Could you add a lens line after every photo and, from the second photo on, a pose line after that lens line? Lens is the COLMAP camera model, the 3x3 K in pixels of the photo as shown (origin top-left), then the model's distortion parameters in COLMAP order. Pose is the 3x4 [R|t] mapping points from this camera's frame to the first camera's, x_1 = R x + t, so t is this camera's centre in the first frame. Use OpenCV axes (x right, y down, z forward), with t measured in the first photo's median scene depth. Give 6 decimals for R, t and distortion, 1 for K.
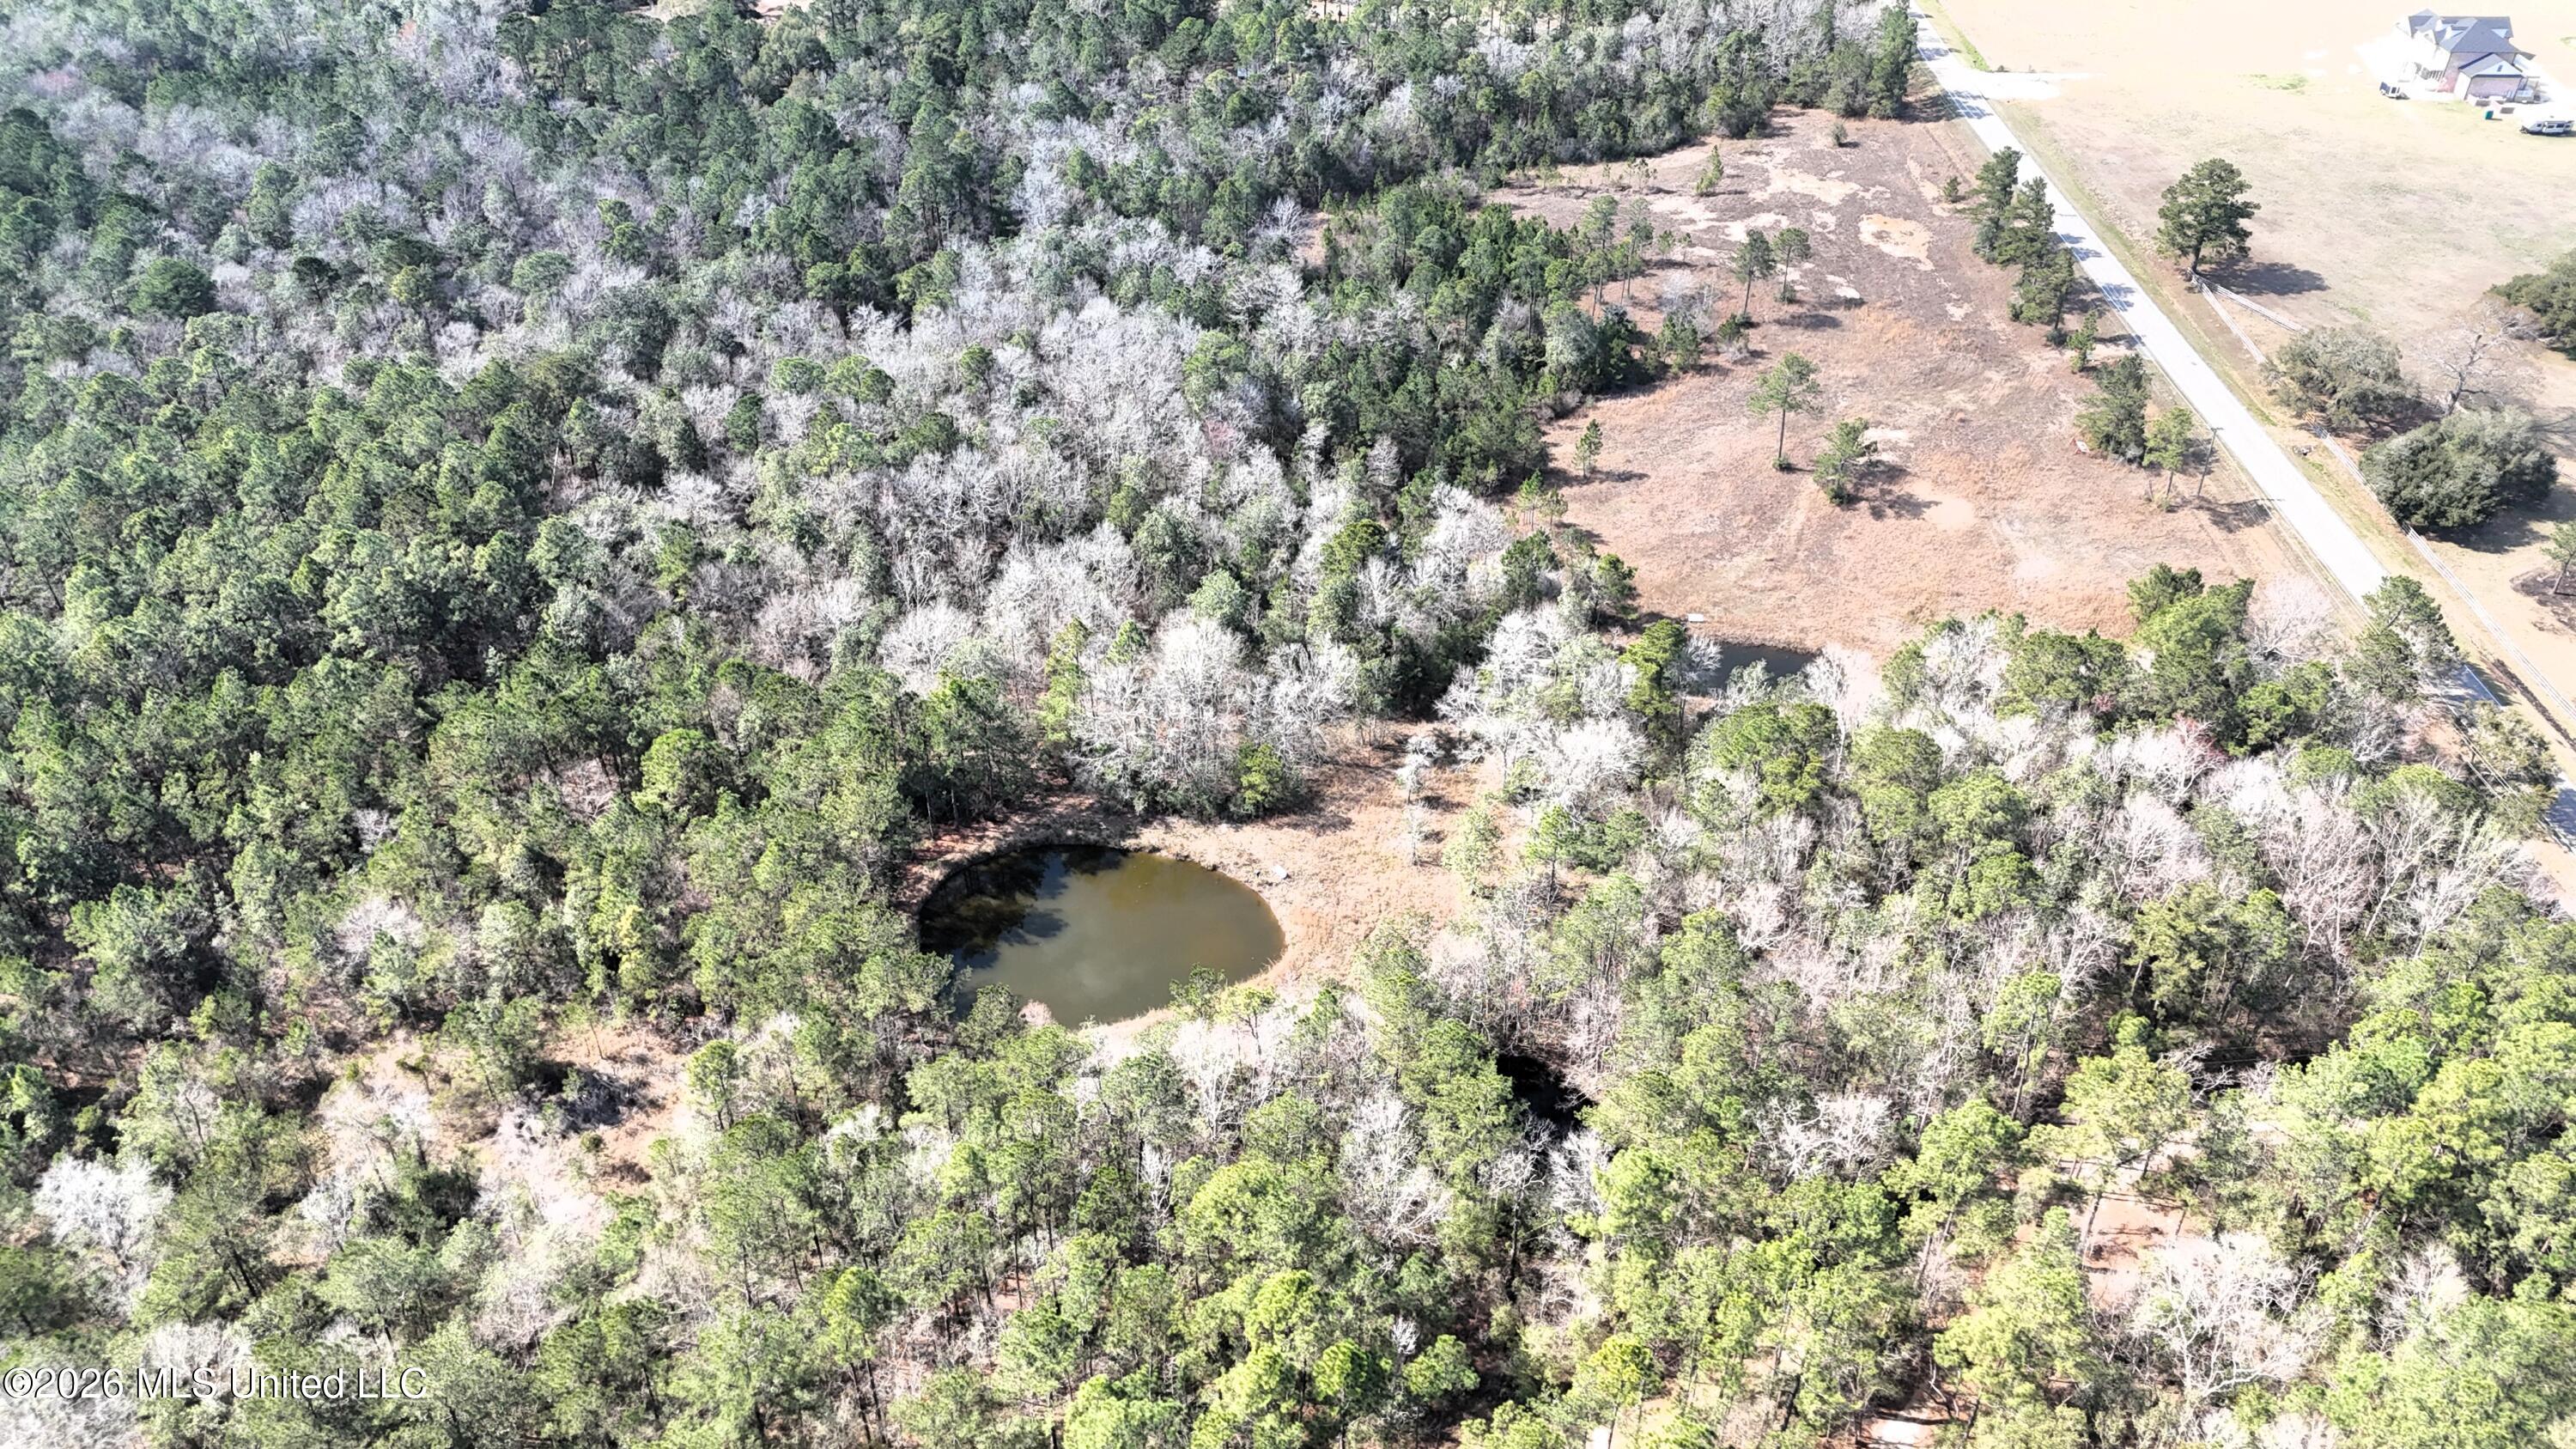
lens RADIAL K [[1893.6, 0, 1288.0], [0, 1893.6, 724.5], [0, 0, 1]] dist [0.078934, -0.074428]
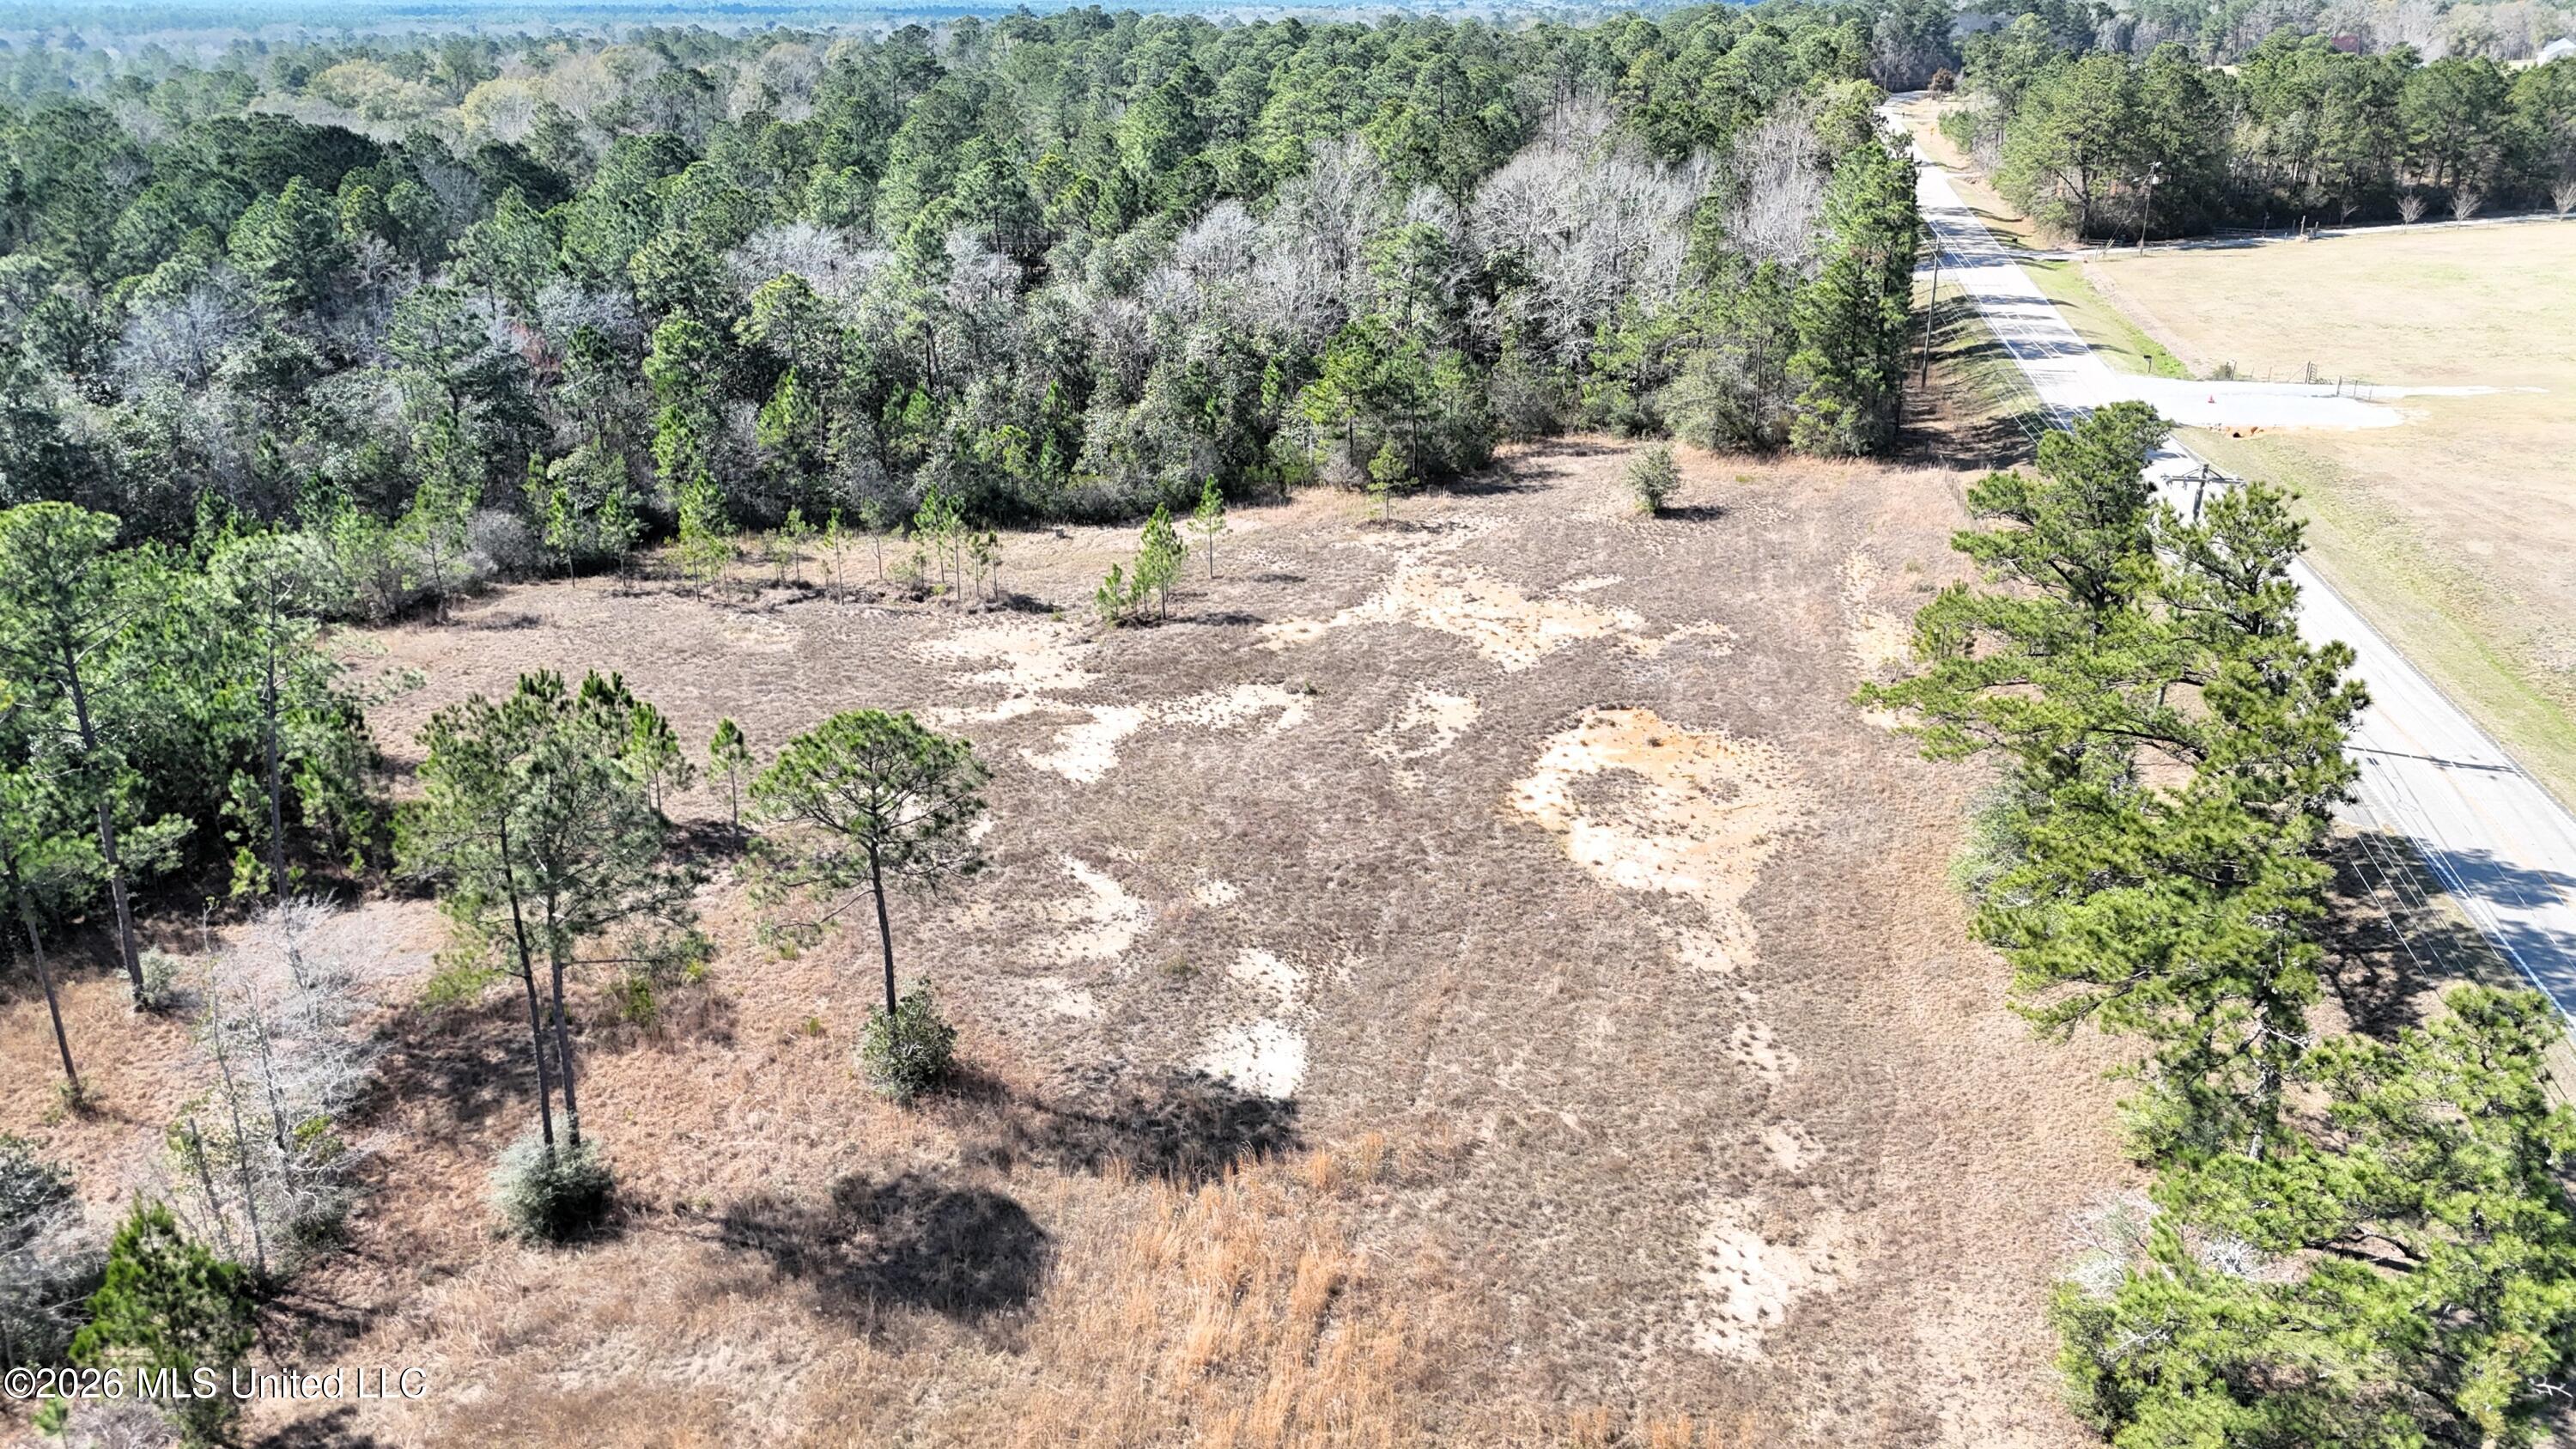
lens RADIAL K [[1895.4, 0, 1288.0], [0, 1895.4, 724.5], [0, 0, 1]] dist [0.115484, -0.132439]
pose [[0.984851, 0.058656, -0.163182, 0.396553], [-0.099753, 0.961392, -0.256464, -0.255480], [0.141839, 0.268857, 0.952679, 0.985447]]
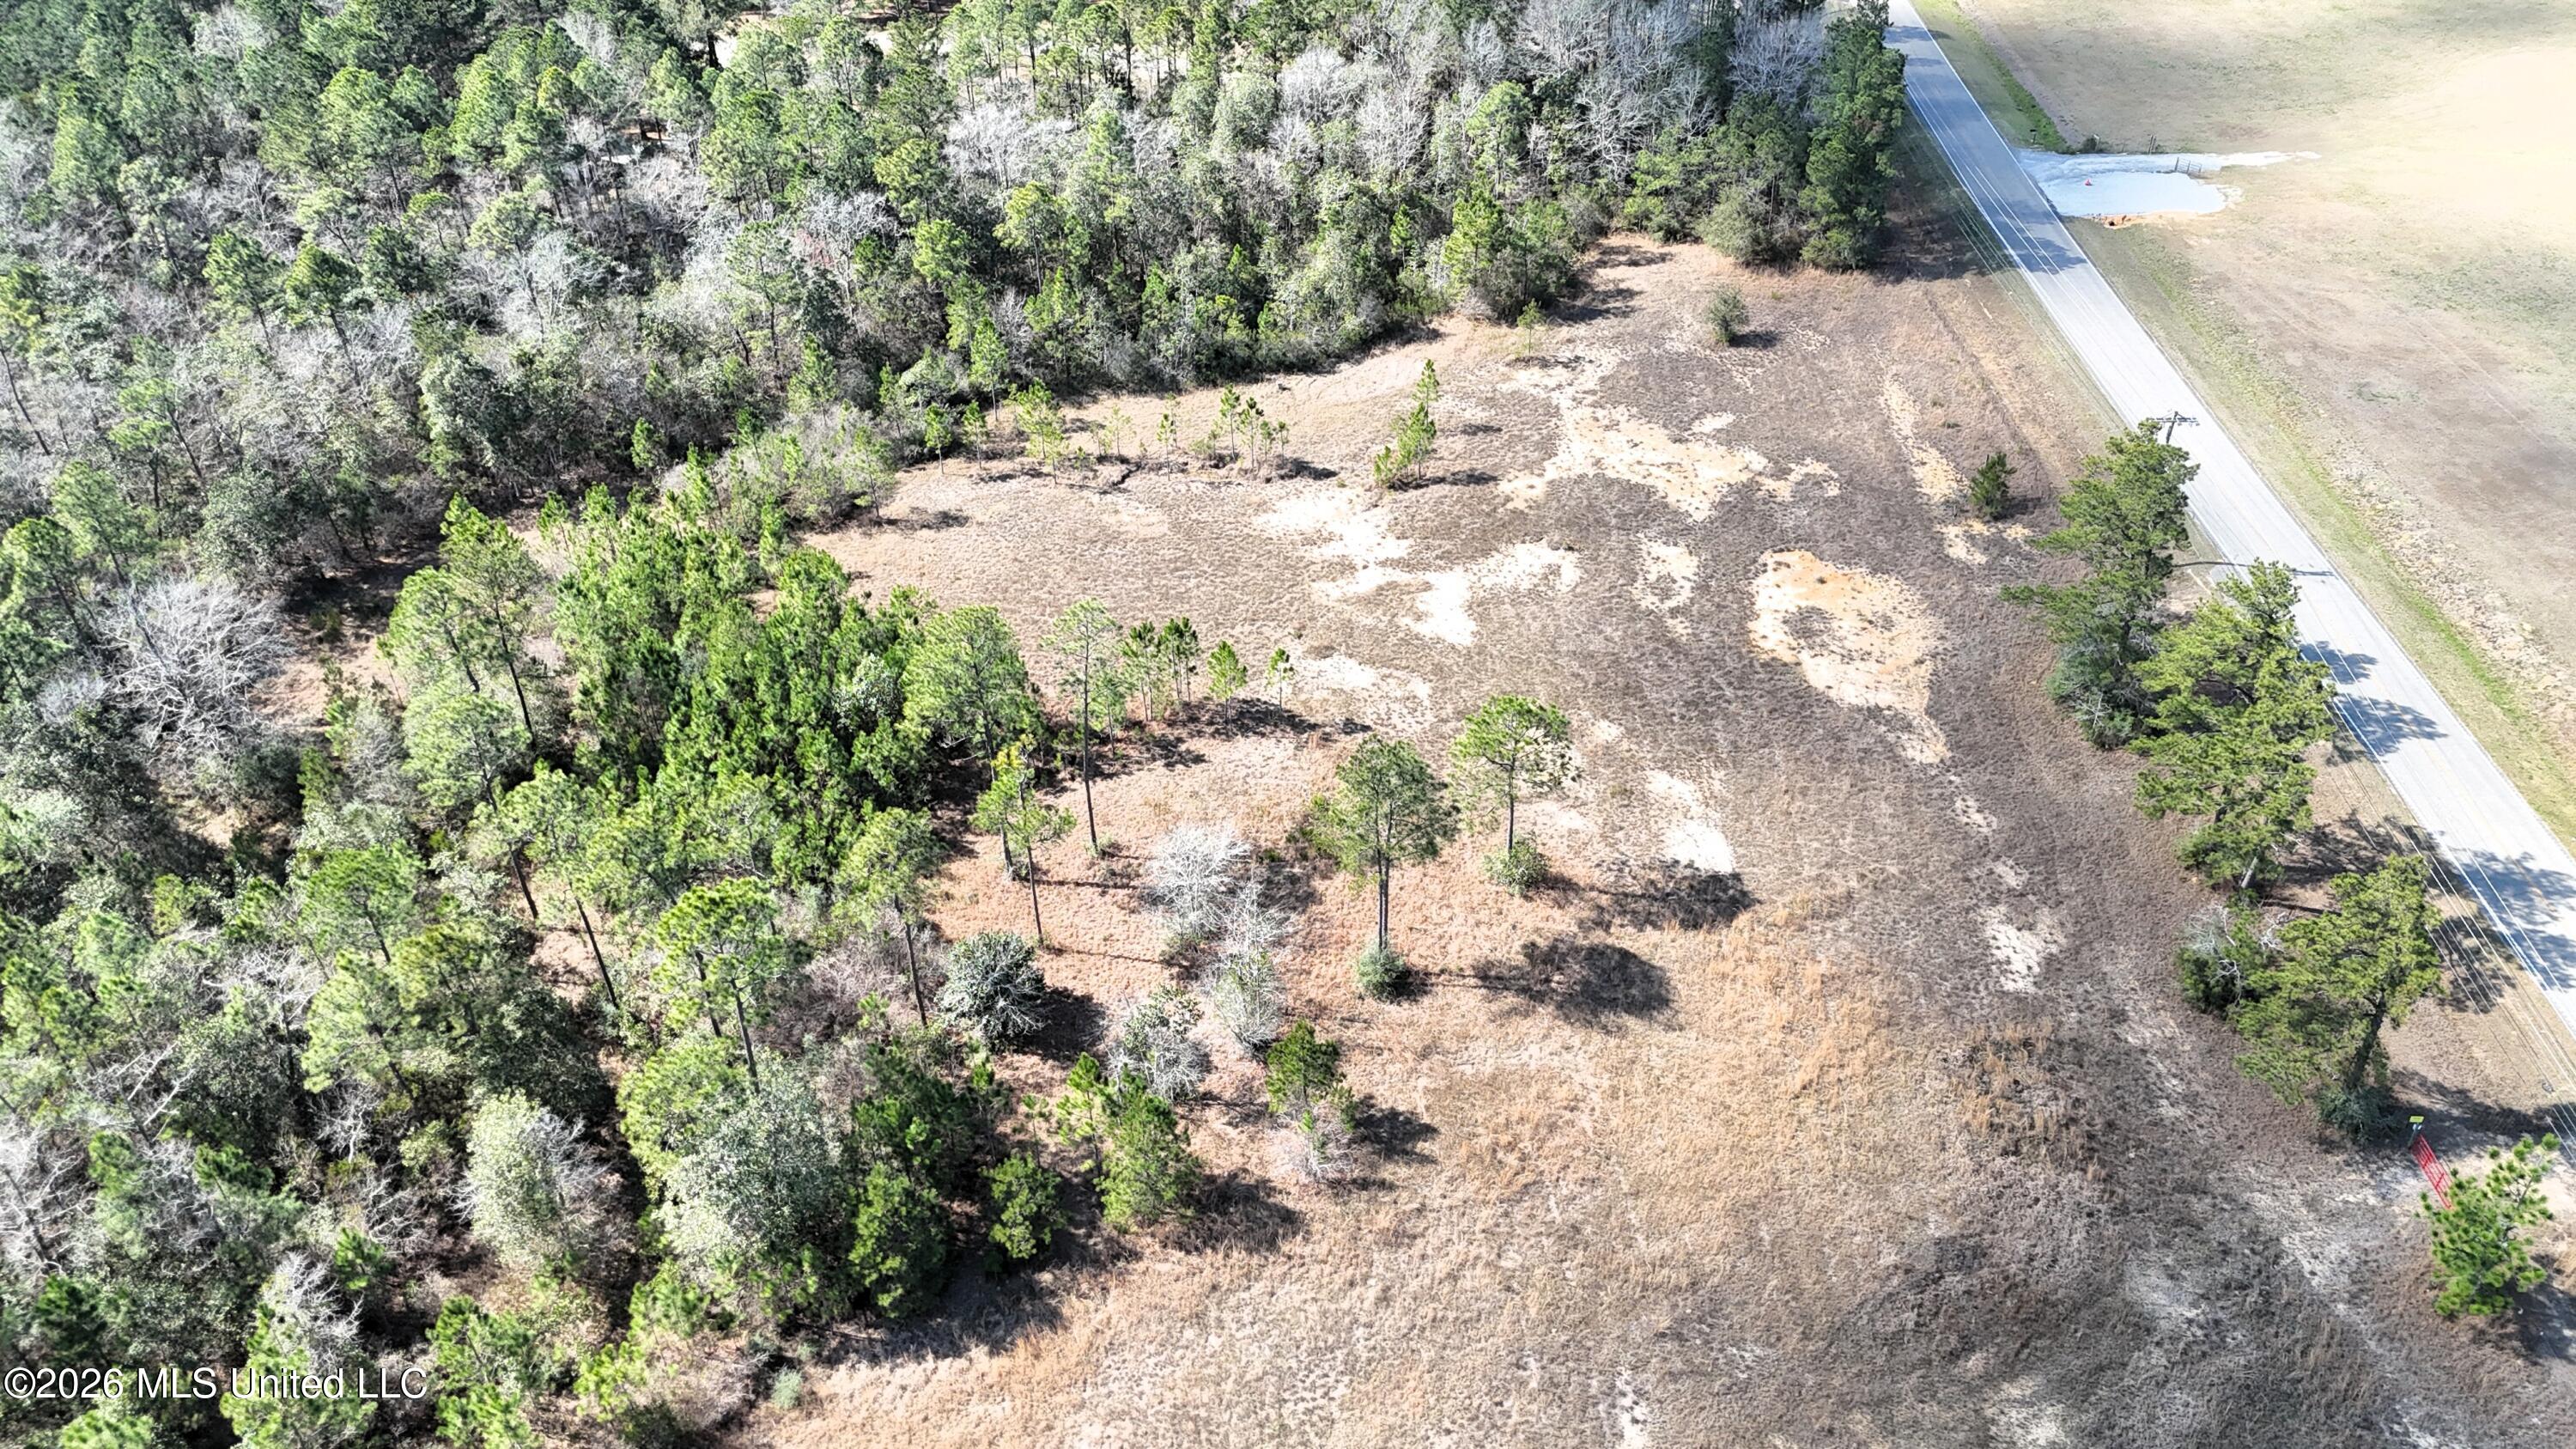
lens RADIAL K [[1895.4, 0, 1288.0], [0, 1895.4, 724.5], [0, 0, 1]] dist [0.115484, -0.132439]
pose [[0.999688, -0.016538, -0.018699, 0.272976], [0.016468, 0.999857, -0.003889, -0.303123], [0.018761, 0.003580, 0.999818, 0.791620]]
